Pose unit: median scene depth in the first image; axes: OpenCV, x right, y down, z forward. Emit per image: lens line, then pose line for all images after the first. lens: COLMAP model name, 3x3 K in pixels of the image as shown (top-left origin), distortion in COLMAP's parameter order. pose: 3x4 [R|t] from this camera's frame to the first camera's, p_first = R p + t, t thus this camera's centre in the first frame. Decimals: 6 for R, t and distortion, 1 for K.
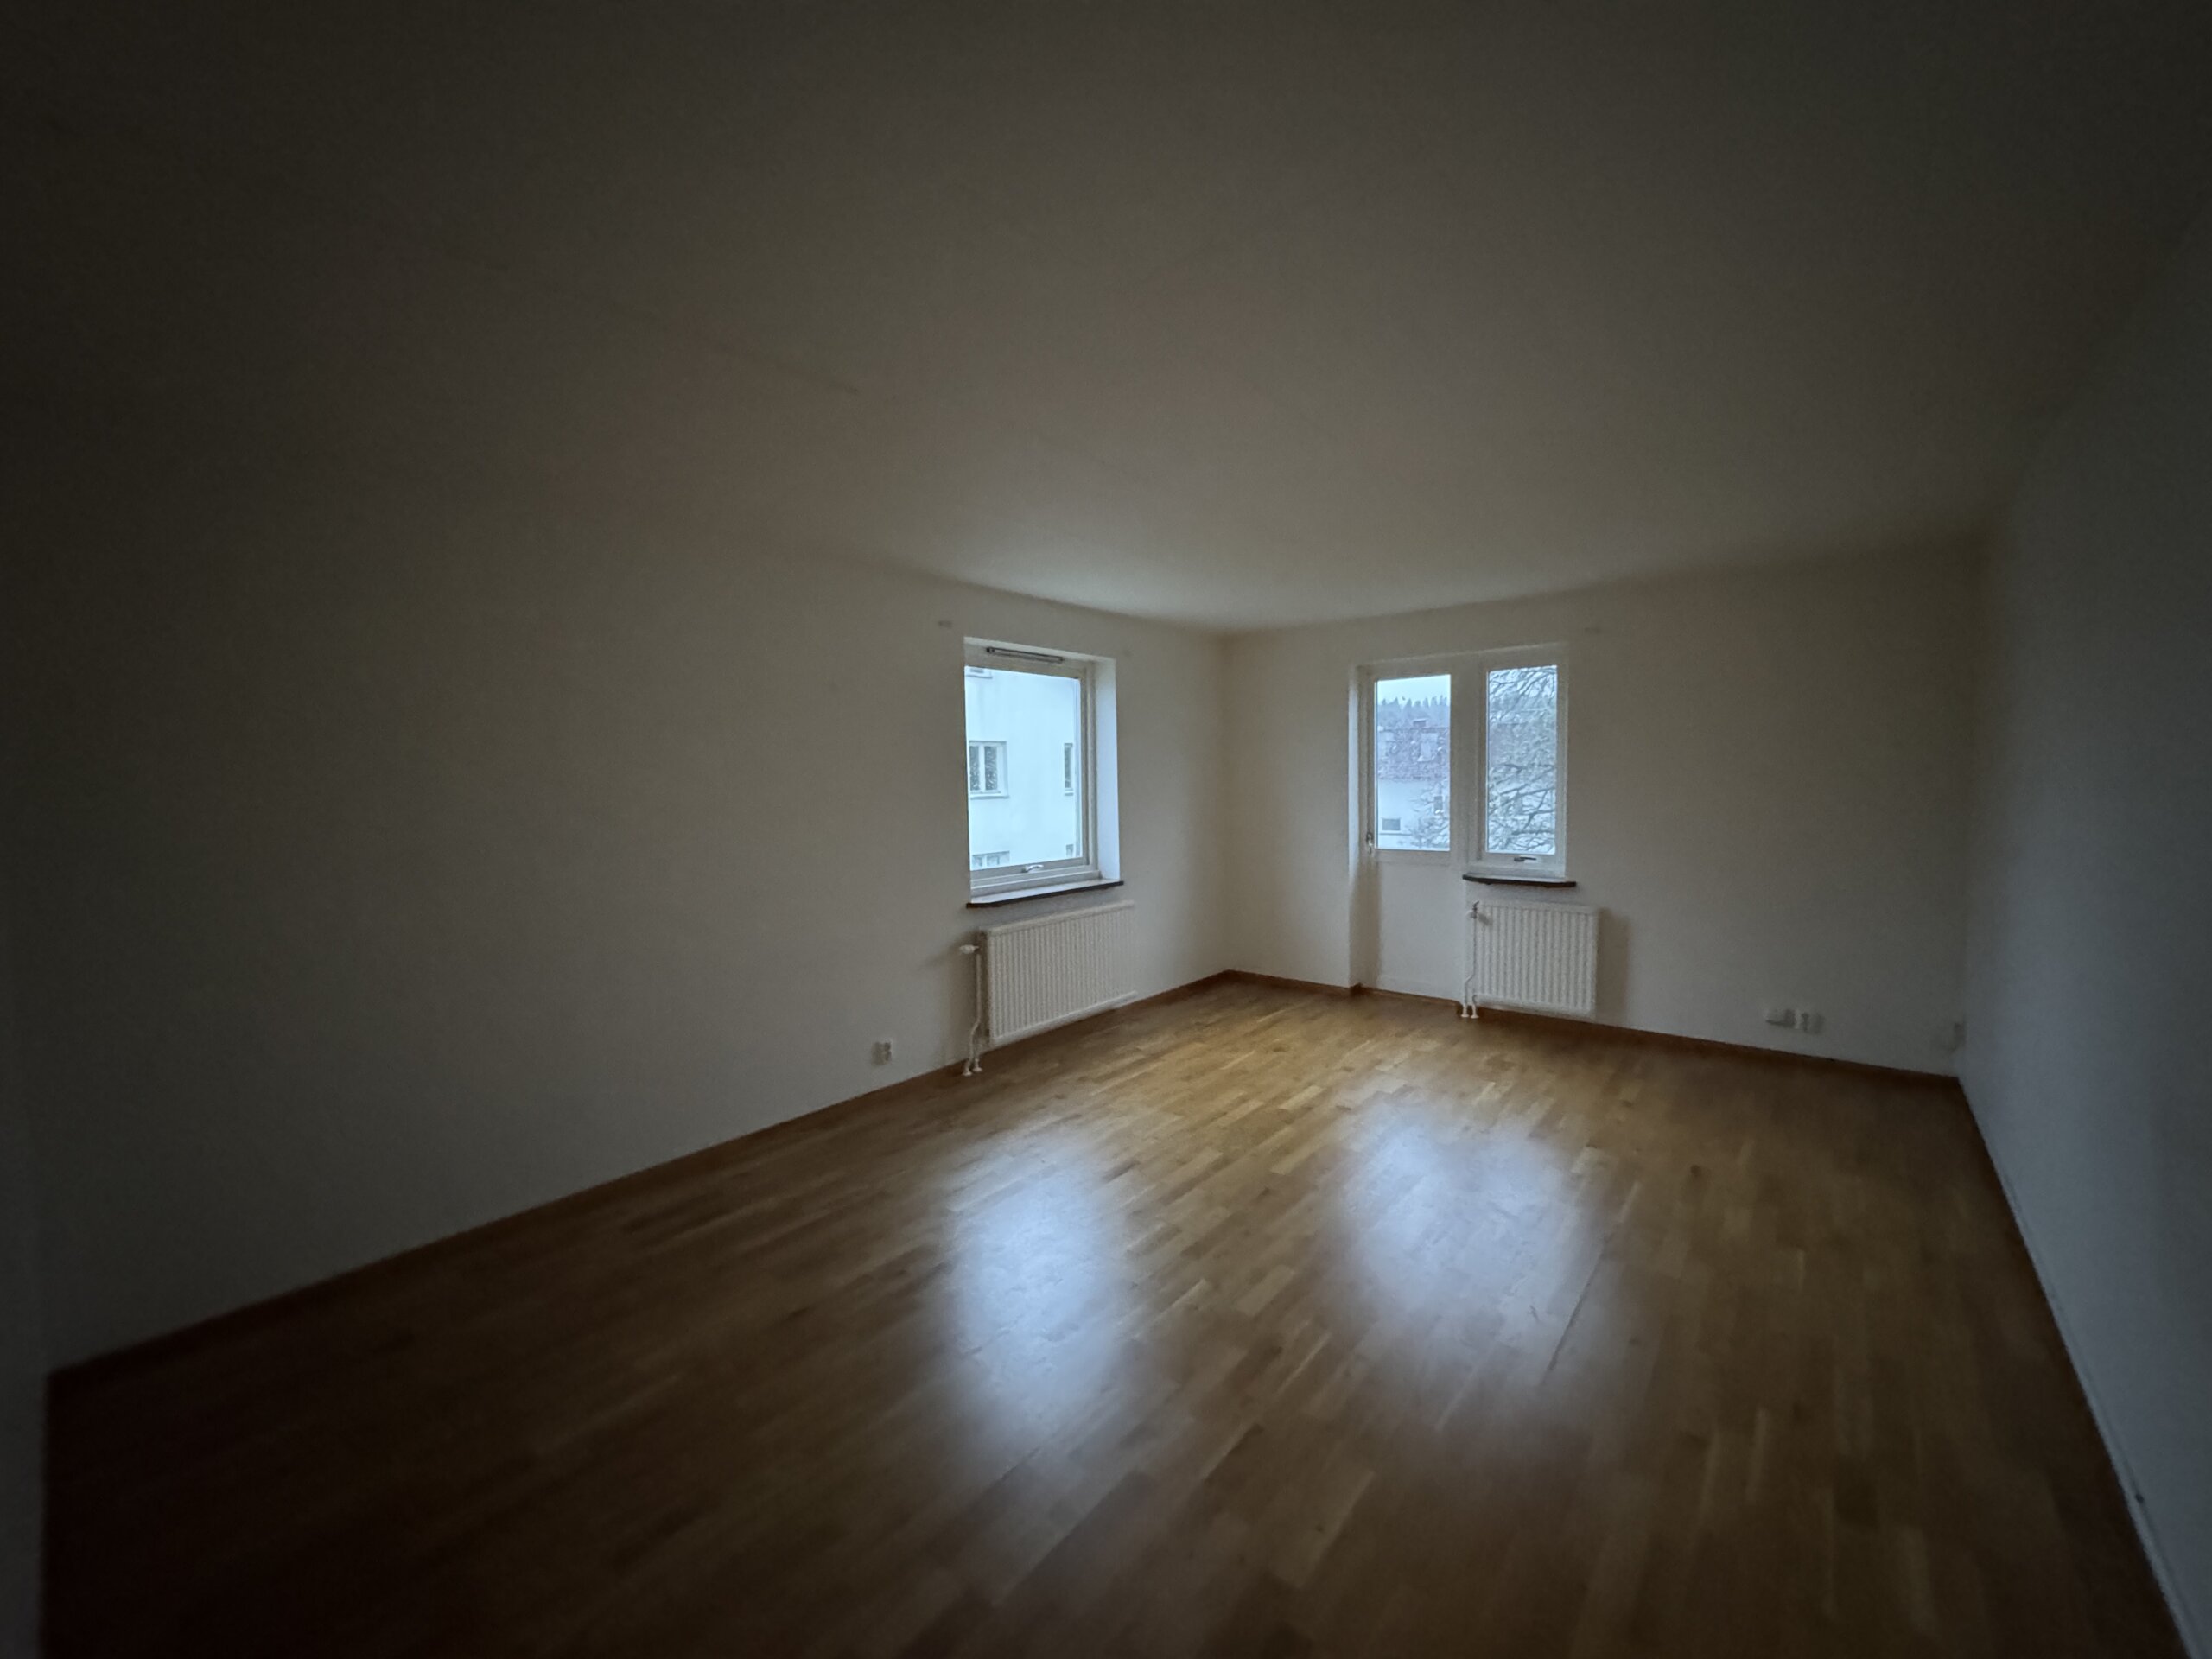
lens RADIAL K [[880.5, 0, 1106.0], [0, 880.5, 829.5], [0, 0, 1]] dist [-0.000214, 0.000001]
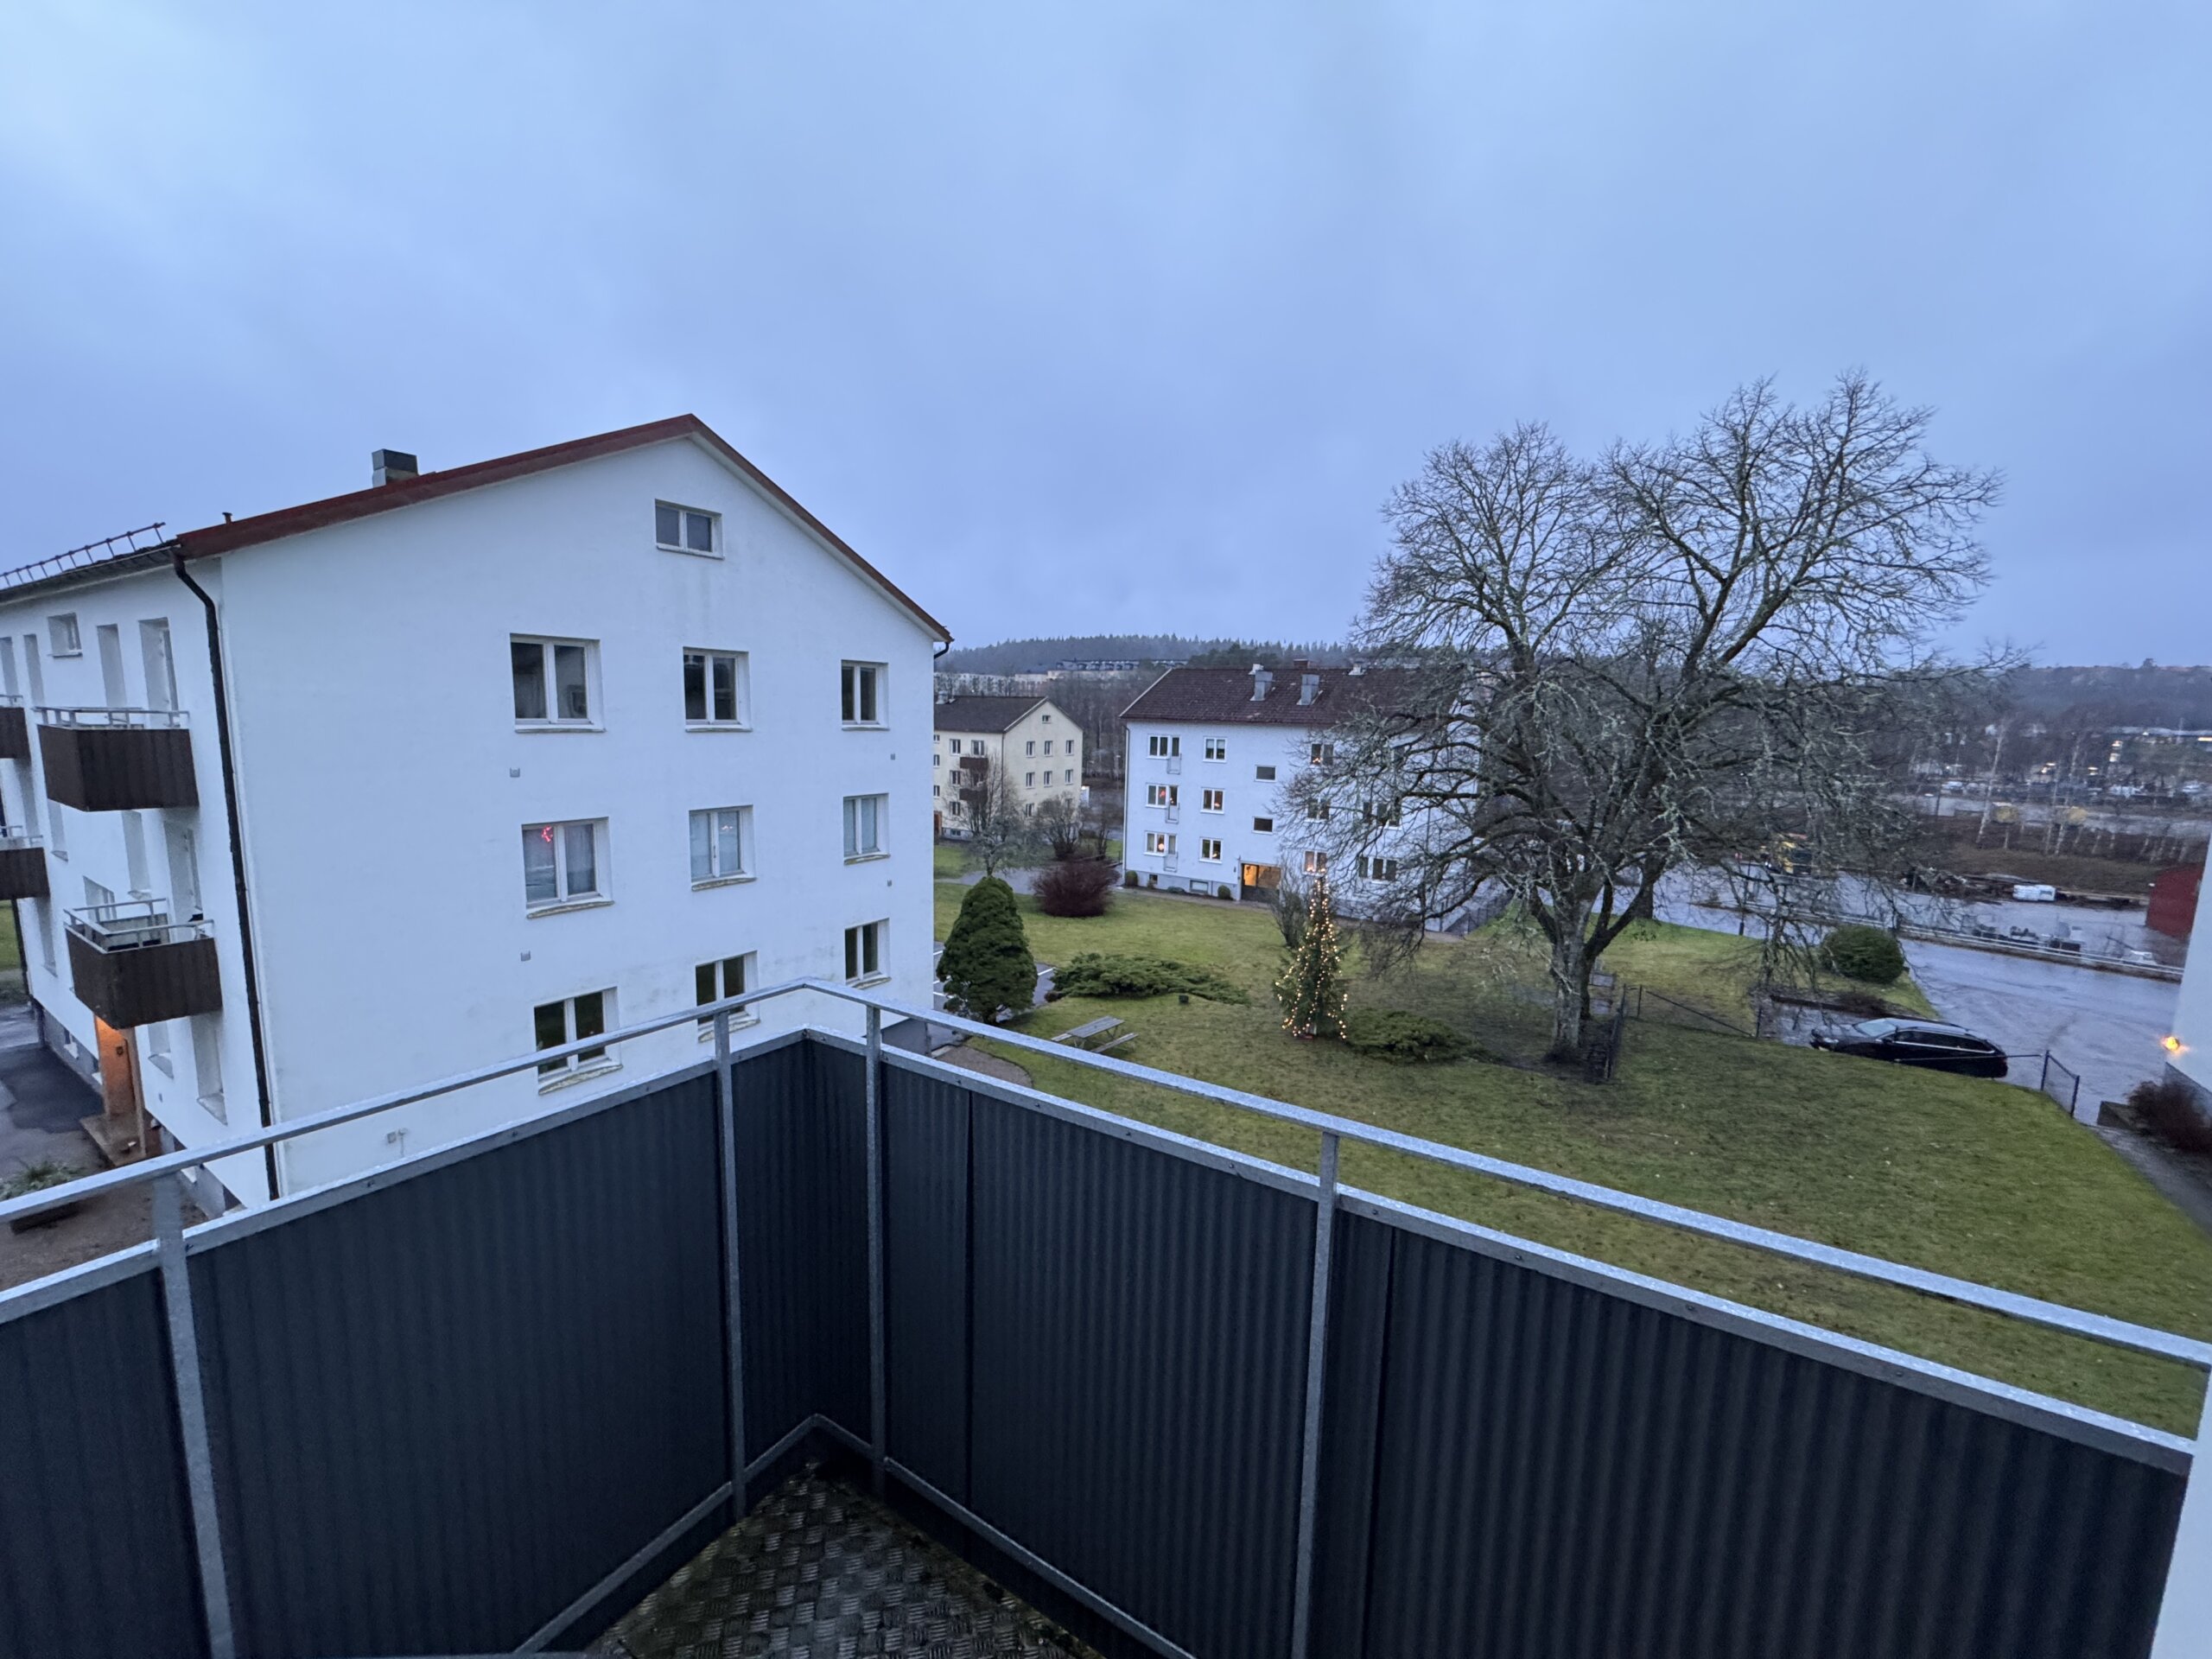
lens RADIAL K [[880.5, 0, 1106.0], [0, 880.5, 829.5], [0, 0, 1]] dist [-0.000214, 0.000001]
pose [[0.990668, 0.025790, 0.133831, 0.070140], [-0.036171, 0.996472, 0.075728, -0.017702], [-0.131406, -0.079862, 0.988106, 0.203190]]
